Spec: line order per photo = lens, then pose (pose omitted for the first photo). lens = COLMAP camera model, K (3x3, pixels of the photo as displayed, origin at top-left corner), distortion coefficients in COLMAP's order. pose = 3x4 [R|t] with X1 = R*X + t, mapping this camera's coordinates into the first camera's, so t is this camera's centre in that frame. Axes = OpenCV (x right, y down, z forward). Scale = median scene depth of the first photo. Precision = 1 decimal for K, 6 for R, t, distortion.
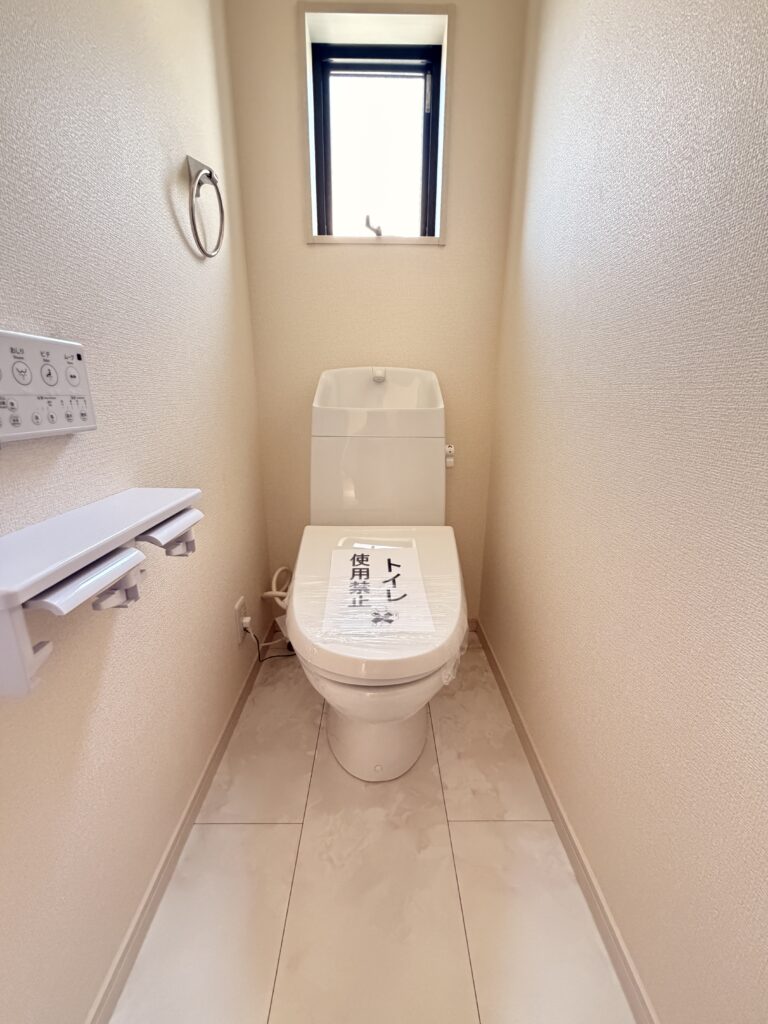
lens RADIAL K [[403.2, 0, 382.2], [0, 403.2, 511.8], [0, 0, 1]] dist [0.002916, -0.000924]
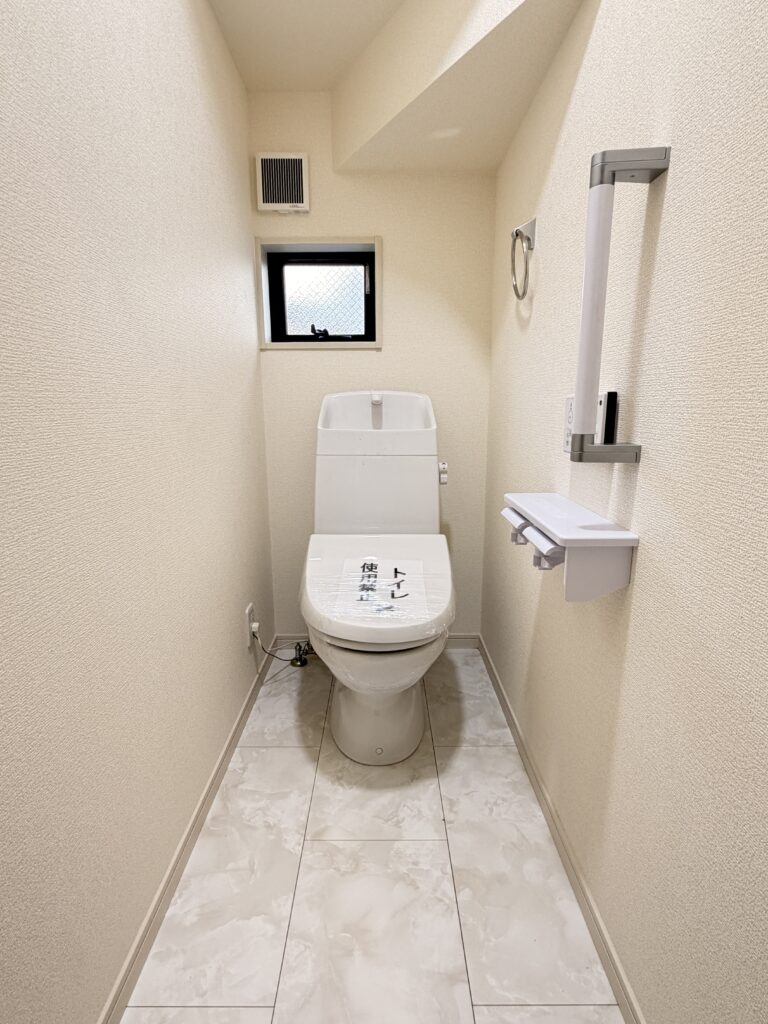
lens RADIAL K [[505.5, 0, 385.7], [0, 505.5, 515.5], [0, 0, 1]] dist [-0.035837, -0.000028]
pose [[0.999918, -0.010778, 0.006935, 0.003251], [0.011365, 0.995766, -0.091215, 0.104618], [-0.005923, 0.091286, 0.995807, -0.355547]]
